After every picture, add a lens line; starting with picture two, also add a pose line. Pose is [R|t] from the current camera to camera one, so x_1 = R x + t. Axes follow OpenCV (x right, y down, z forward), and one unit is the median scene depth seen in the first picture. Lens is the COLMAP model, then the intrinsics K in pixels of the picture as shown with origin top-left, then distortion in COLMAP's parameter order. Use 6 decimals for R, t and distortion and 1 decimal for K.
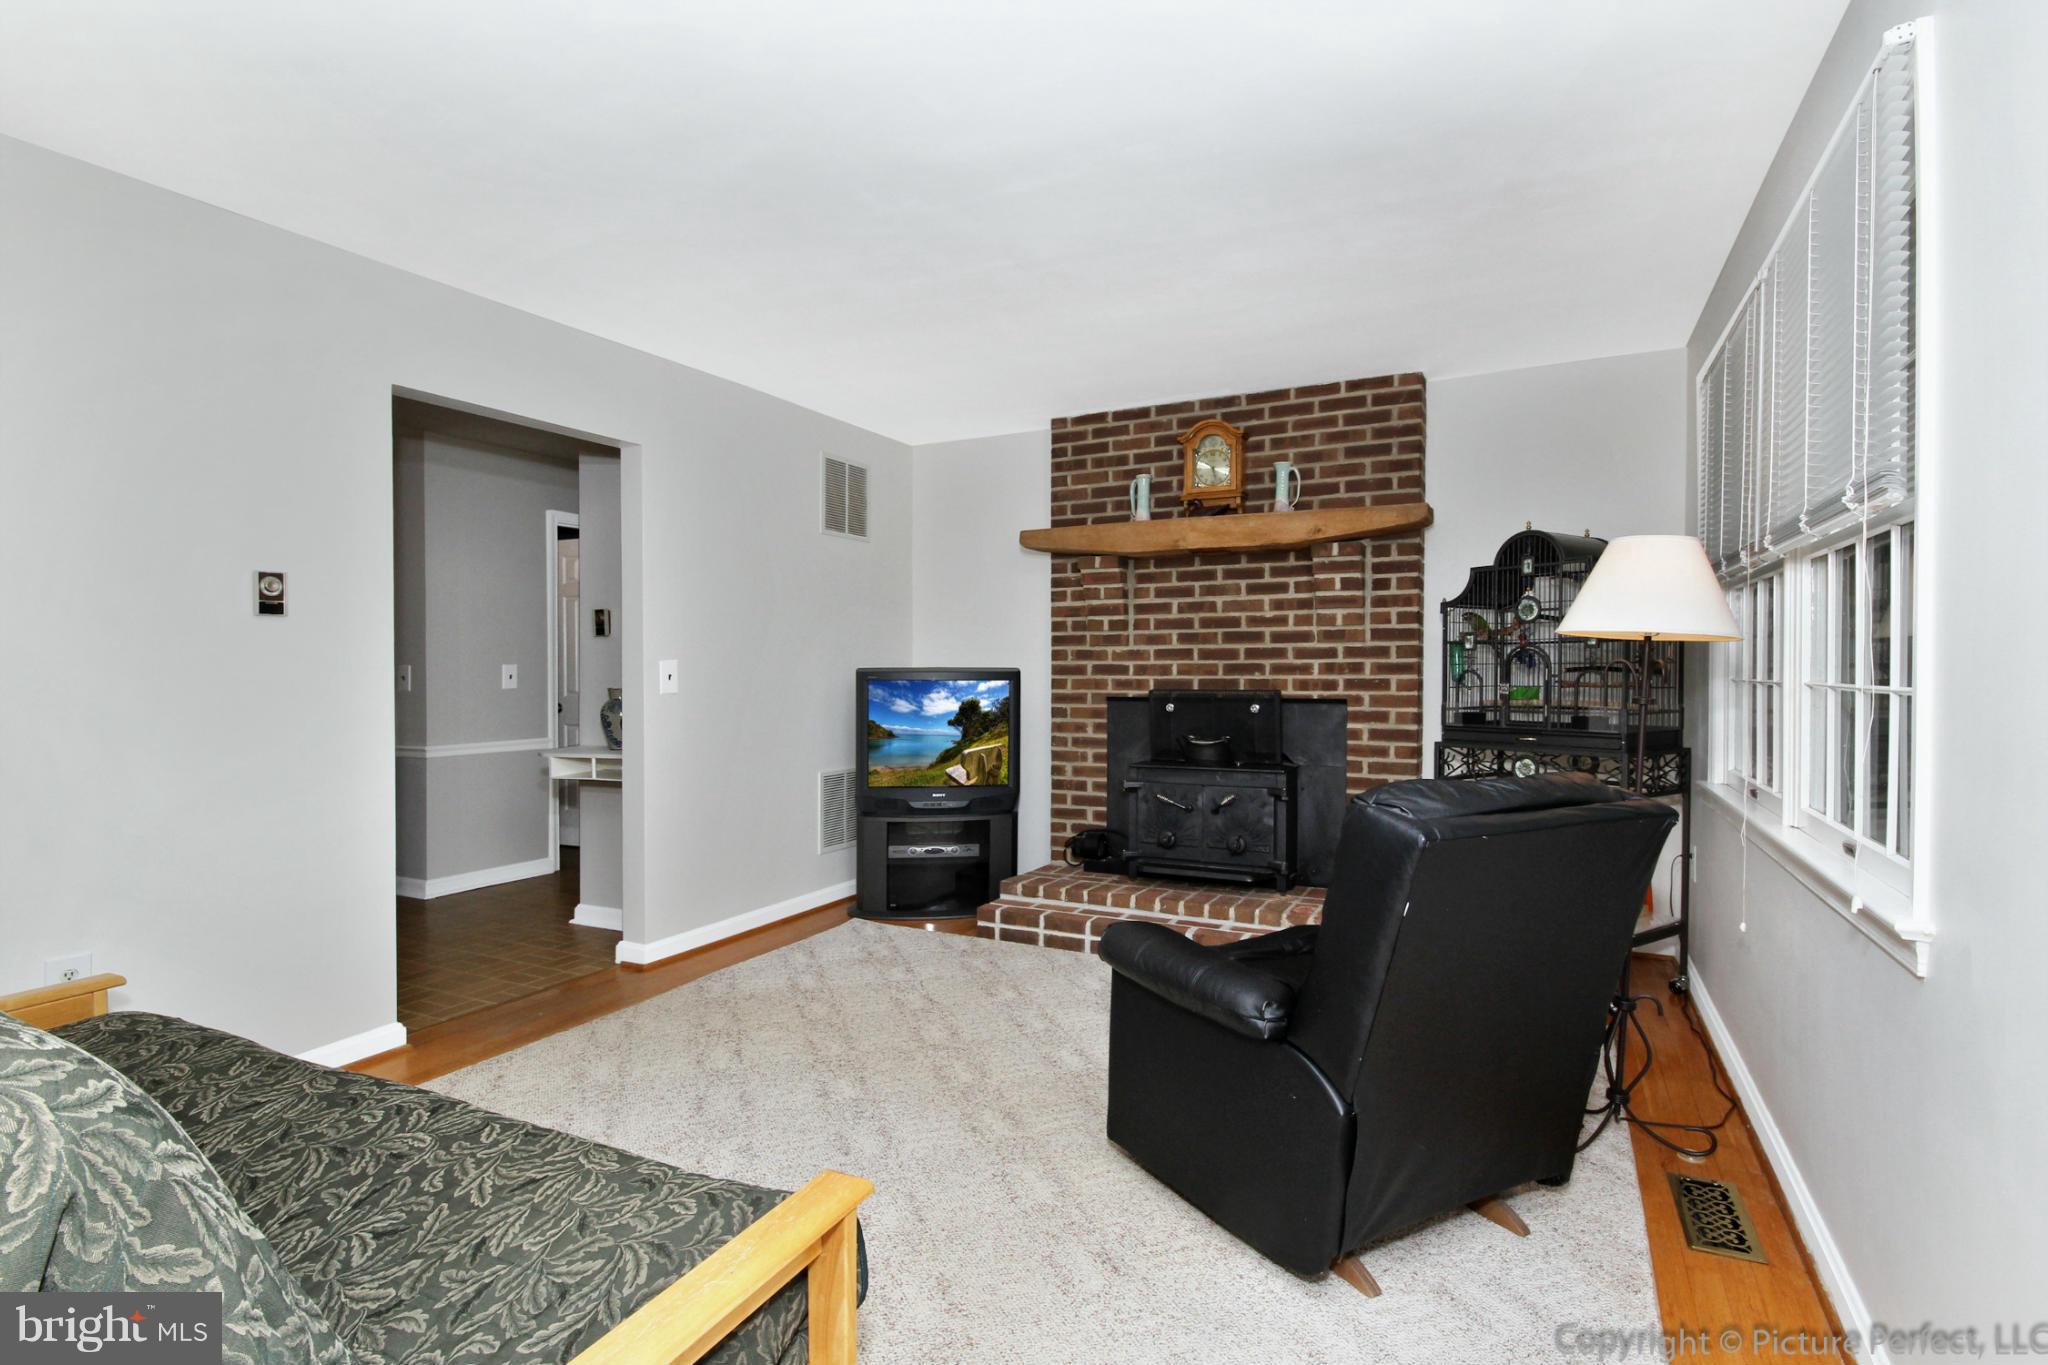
lens RADIAL K [[1097.6, 0, 1014.7], [0, 1097.6, 676.5], [0, 0, 1]] dist [0.001148, 0.000450]
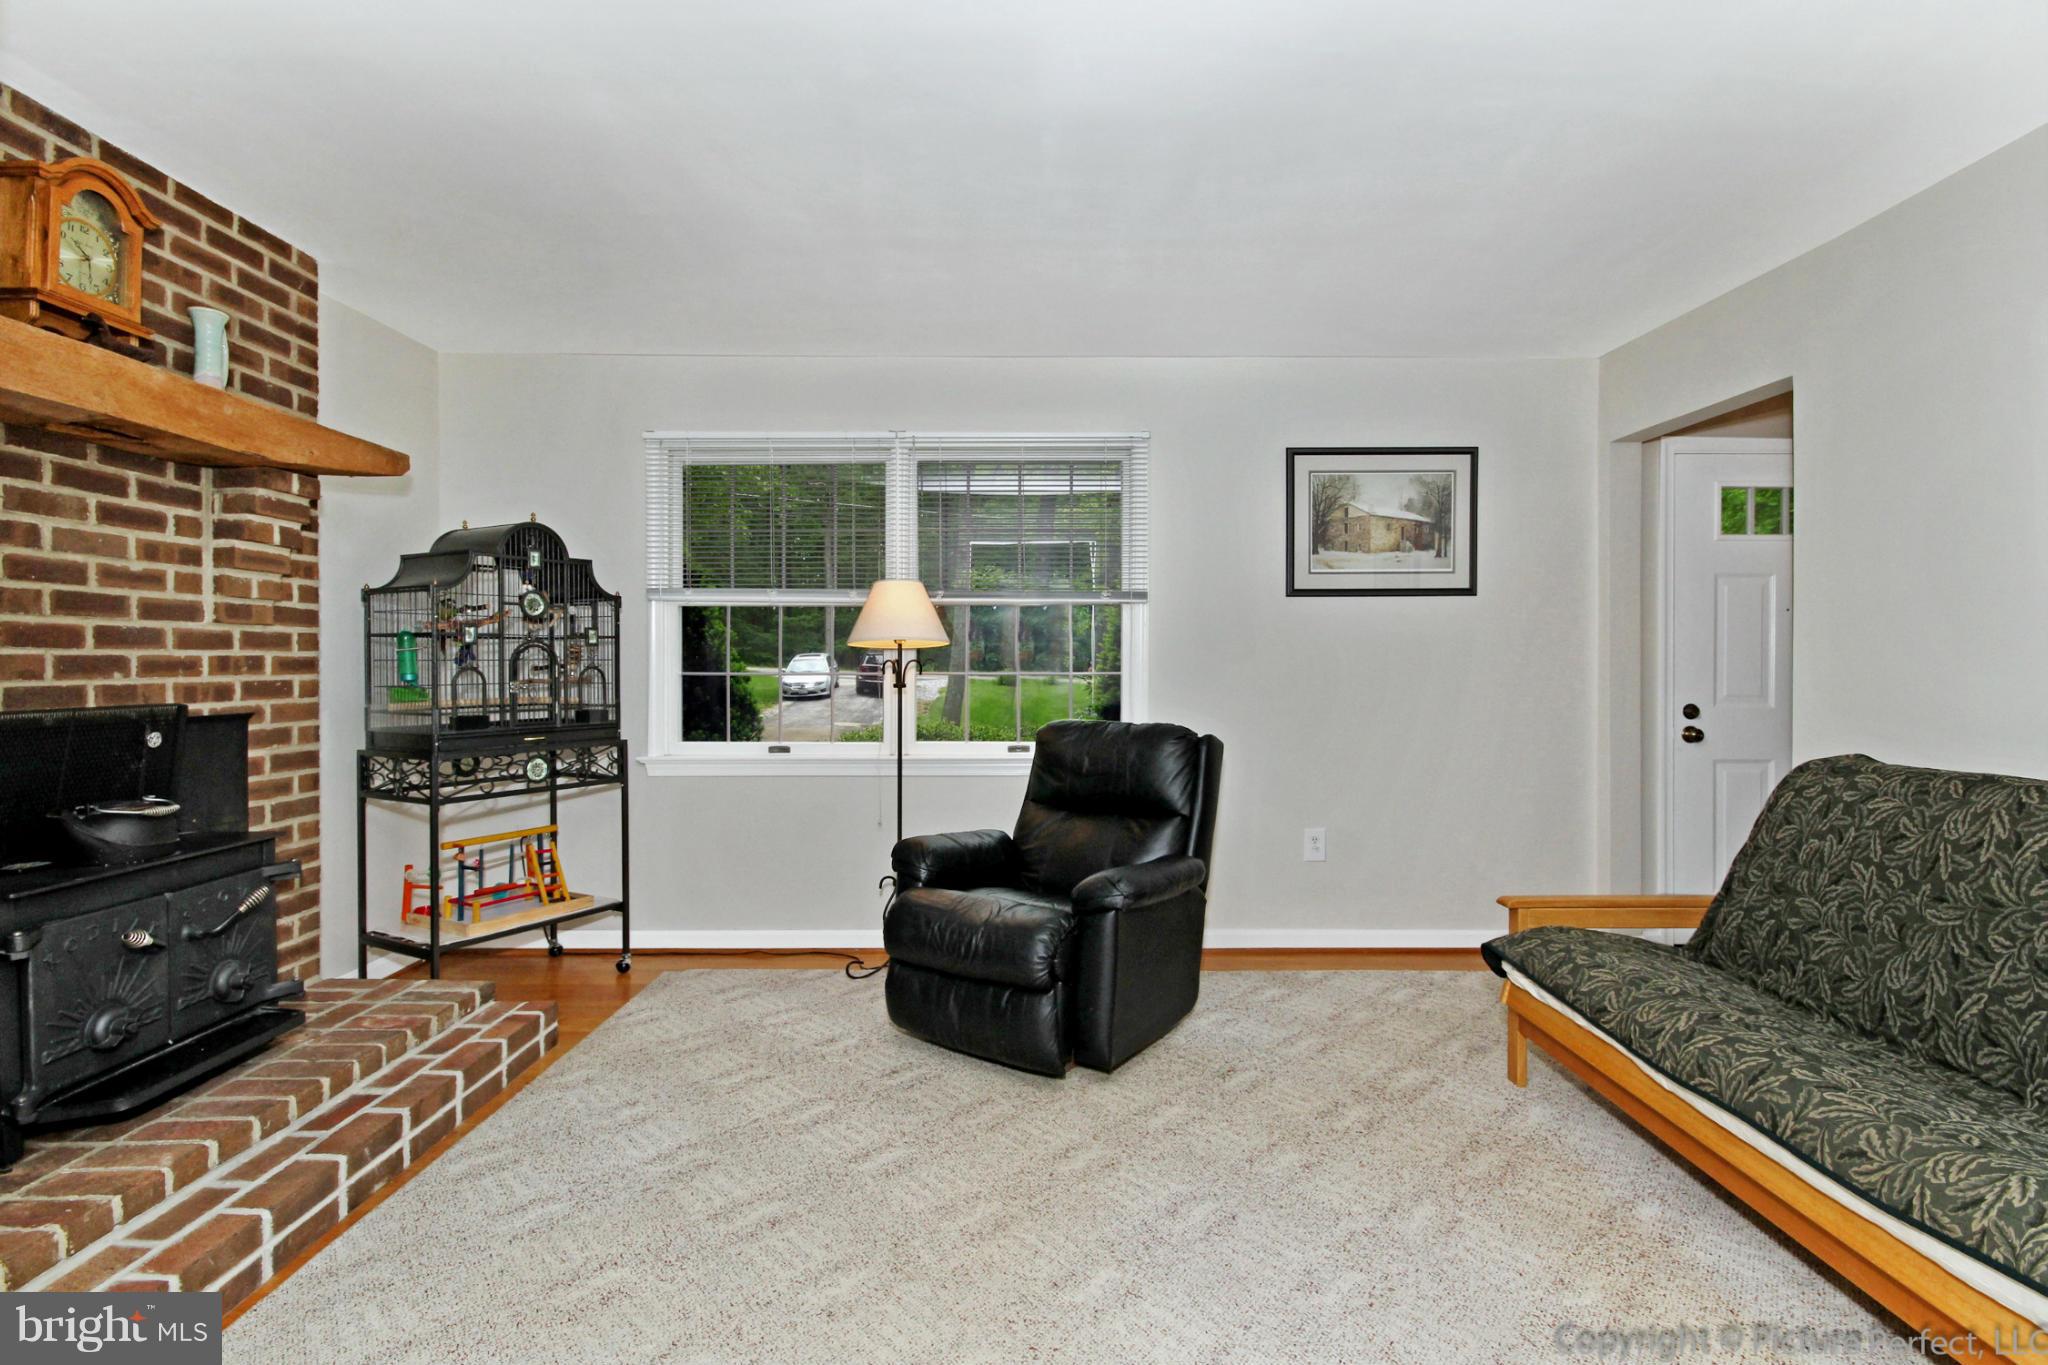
lens RADIAL K [[1097.6, 0, 1014.7], [0, 1097.6, 676.5], [0, 0, 1]] dist [0.001148, 0.000450]
pose [[-0.517523, -0.008149, 0.855631, -0.475701], [0.007554, 0.999872, 0.014092, -0.006376], [-0.855636, 0.013756, -0.517395, 0.938034]]
